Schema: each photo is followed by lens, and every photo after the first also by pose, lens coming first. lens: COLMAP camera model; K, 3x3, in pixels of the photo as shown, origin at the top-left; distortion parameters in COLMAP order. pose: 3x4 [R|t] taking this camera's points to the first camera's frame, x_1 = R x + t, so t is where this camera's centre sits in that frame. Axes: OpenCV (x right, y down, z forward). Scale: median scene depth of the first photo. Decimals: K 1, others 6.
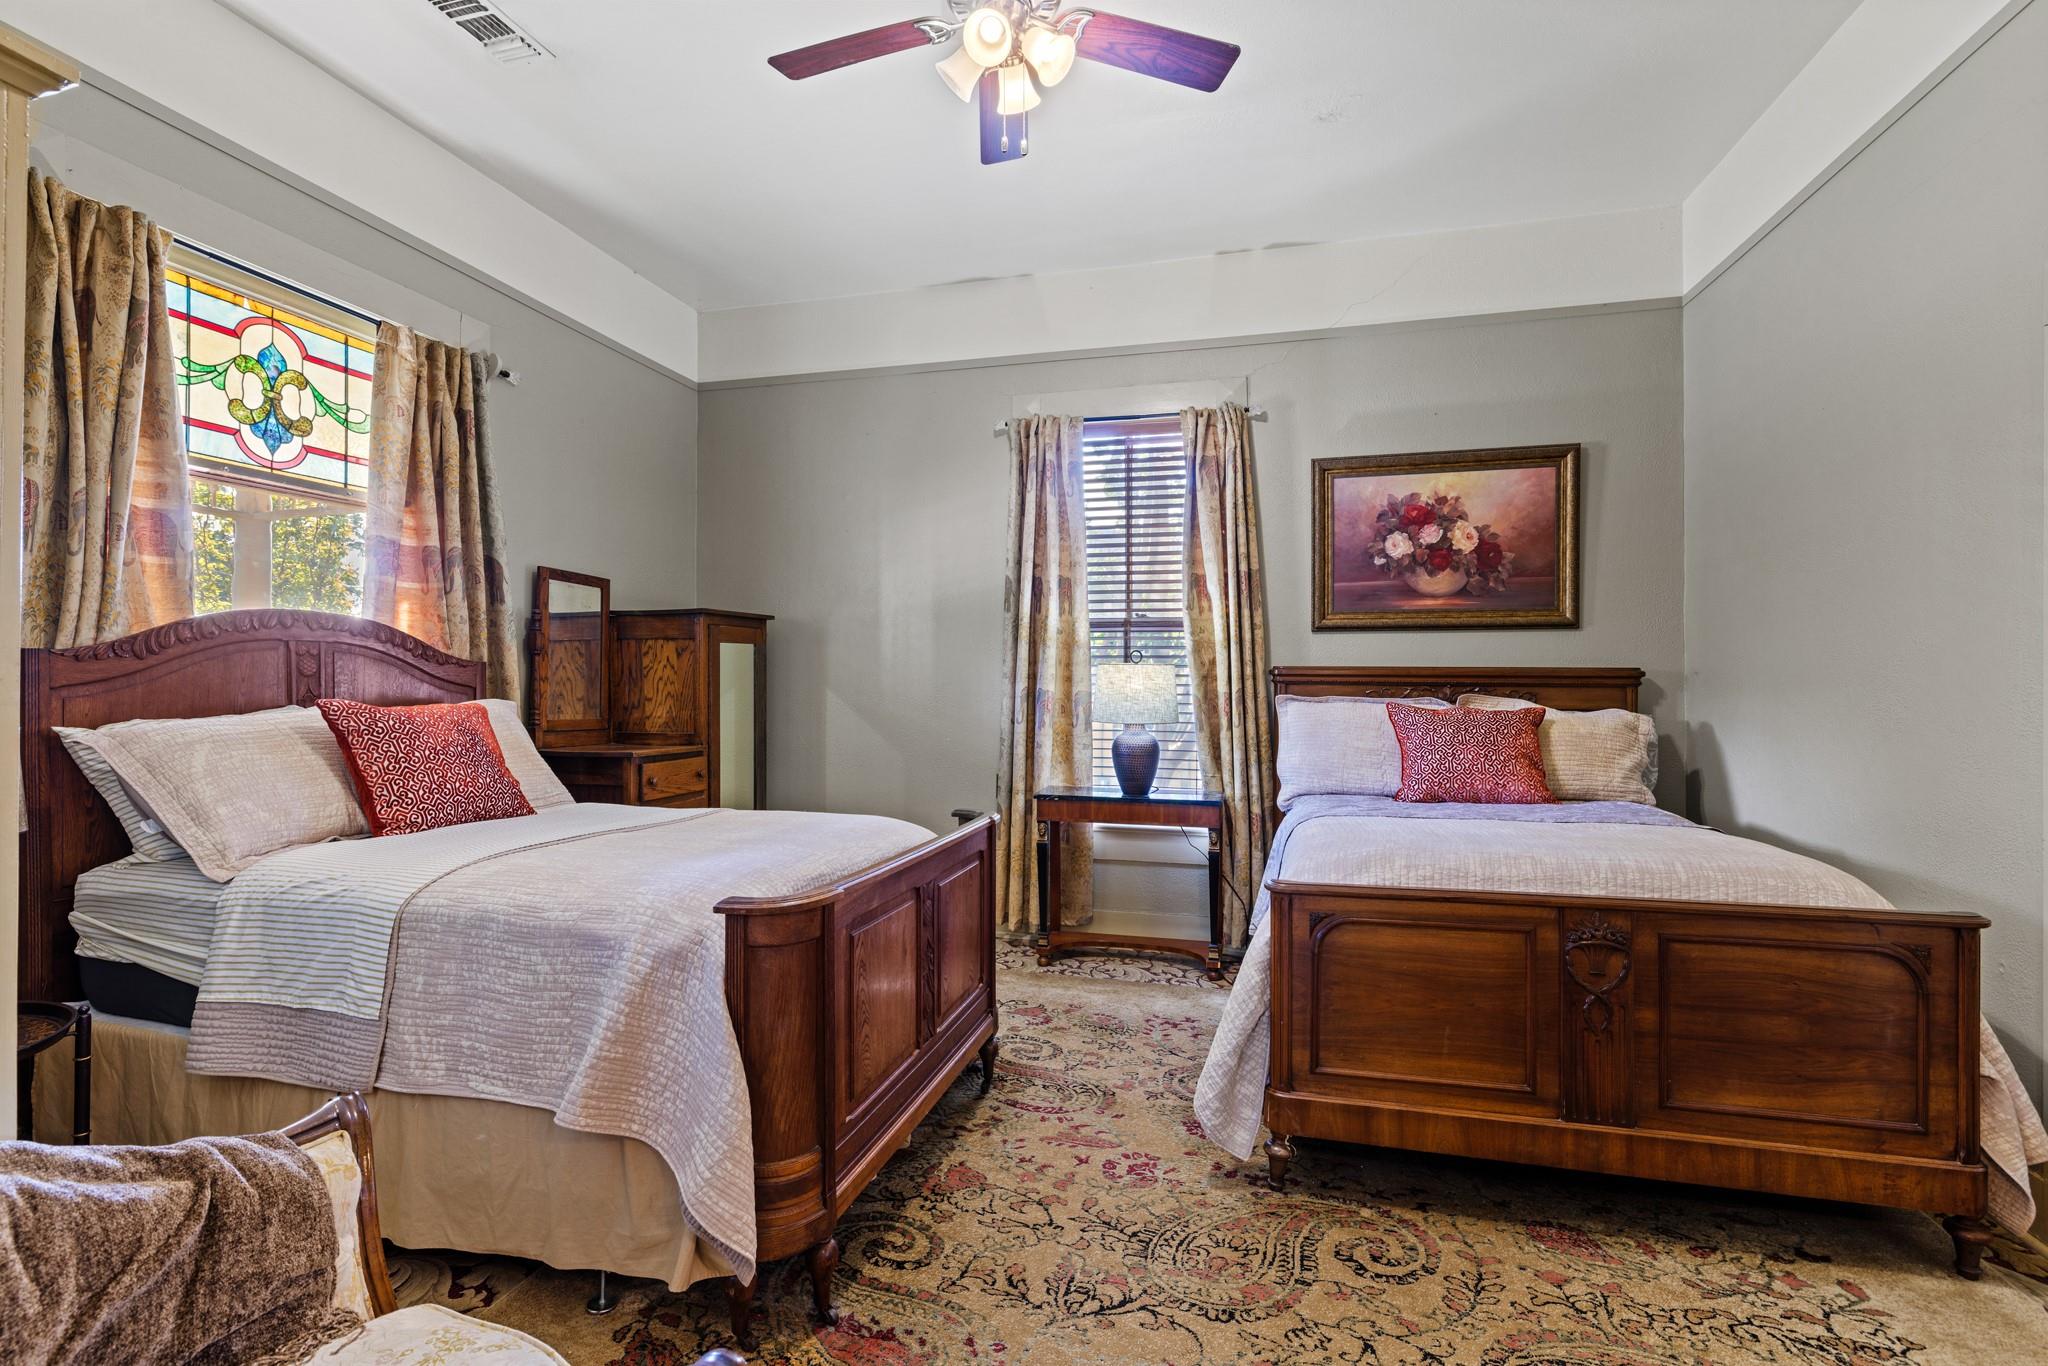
lens RADIAL K [[946.4, 0, 1018.9], [0, 946.4, 680.1], [0, 0, 1]] dist [-0.008877, 0.001111]
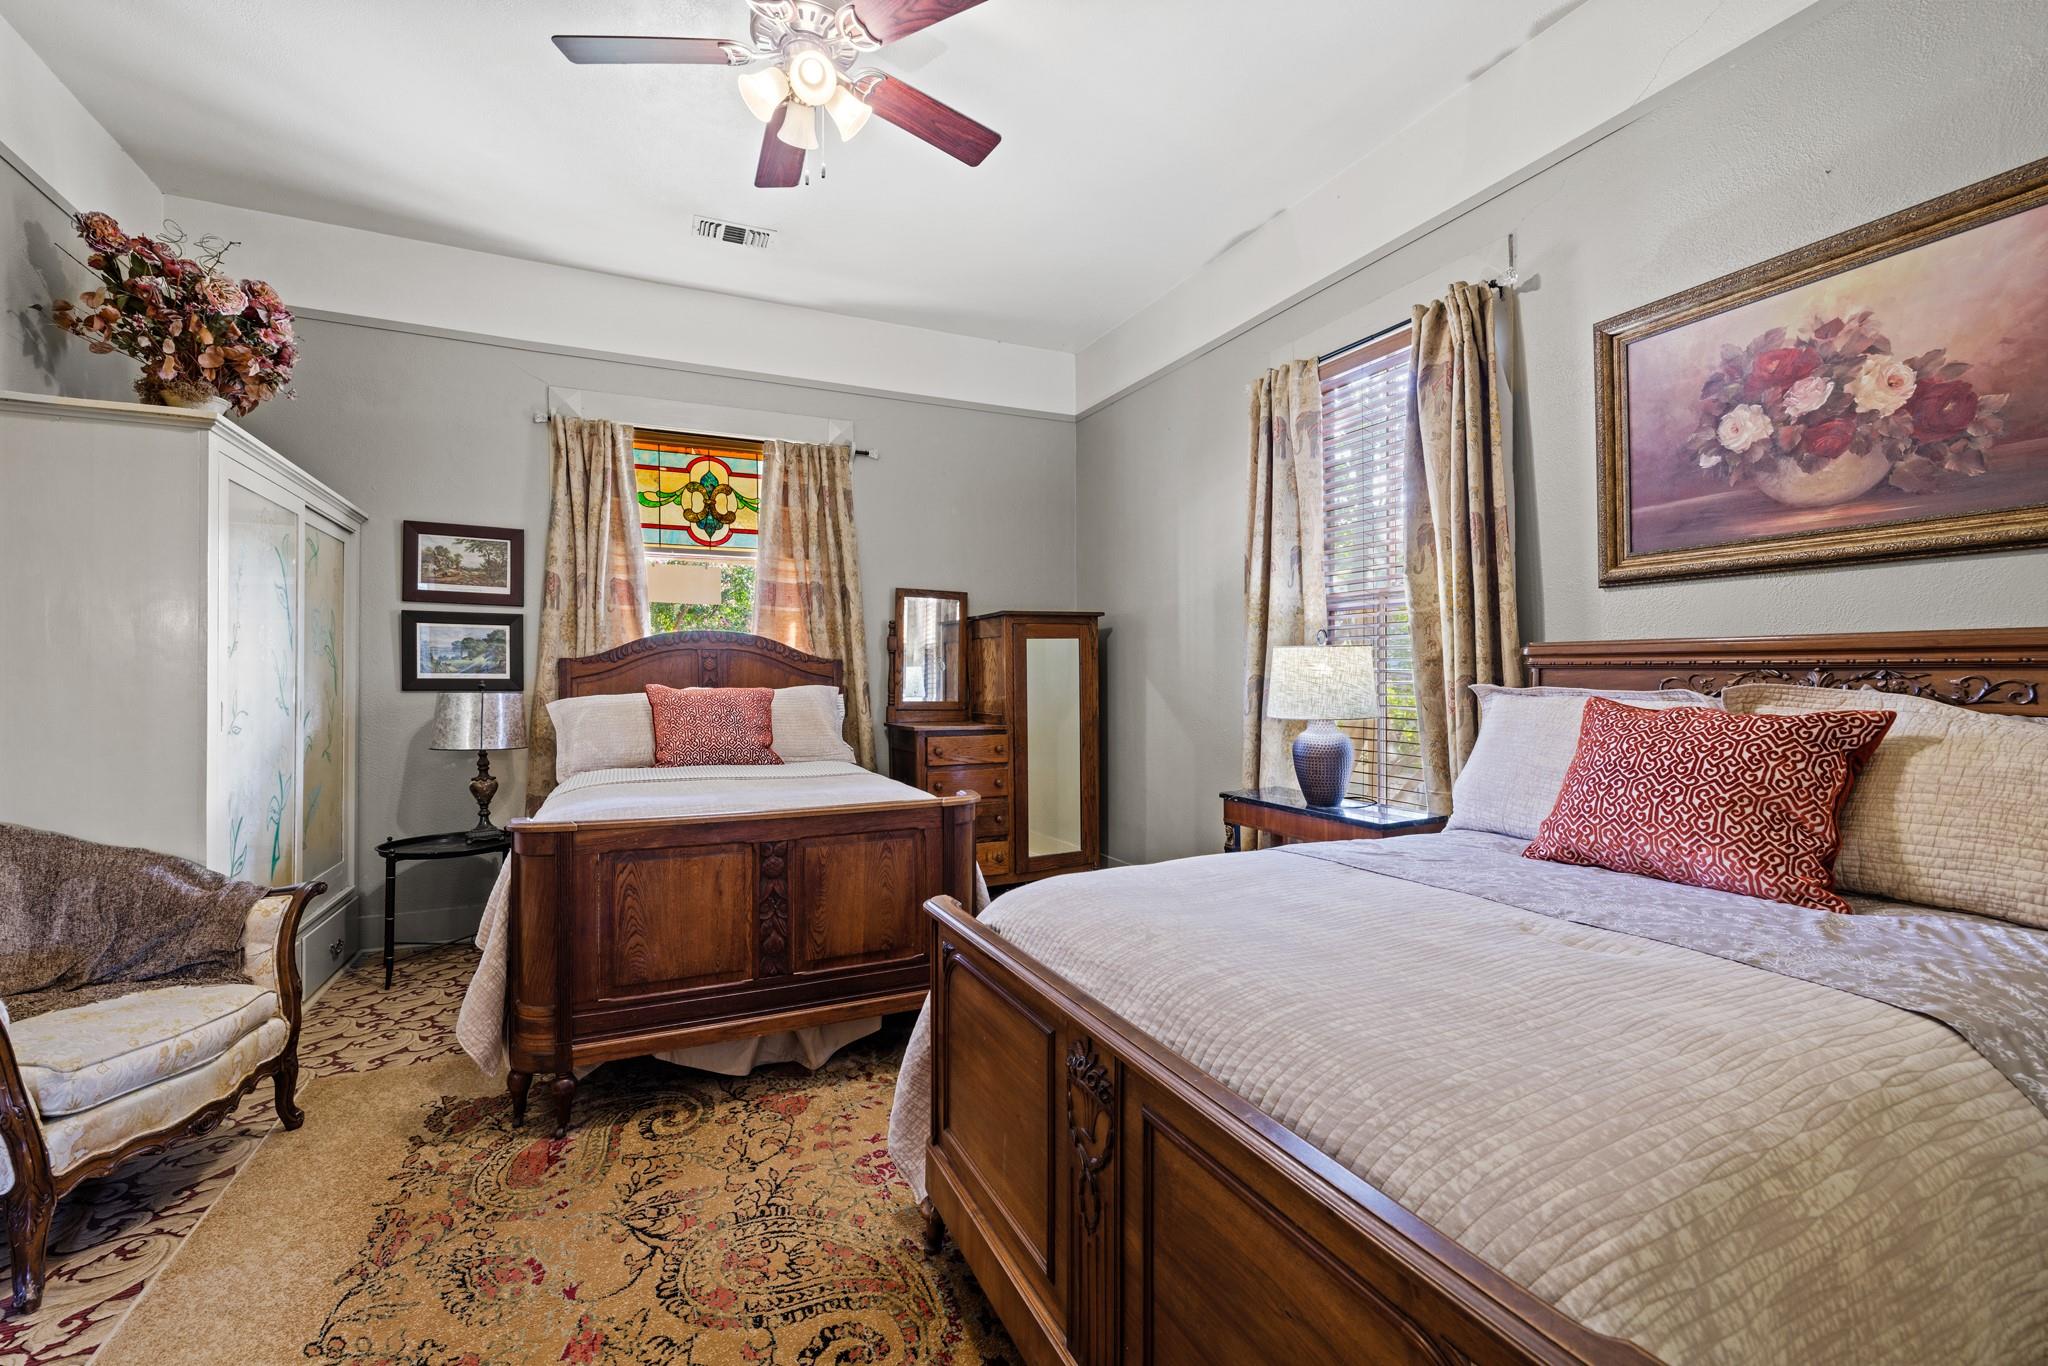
lens RADIAL K [[865.8, 0, 1011.1], [0, 865.8, 679.5], [0, 0, 1]] dist [0.001137, 0.001184]
pose [[0.636978, -0.001191, -0.770881, 0.620870], [0.007848, 0.999957, 0.004940, 0.006755], [0.770842, -0.009197, 0.636960, 0.368239]]
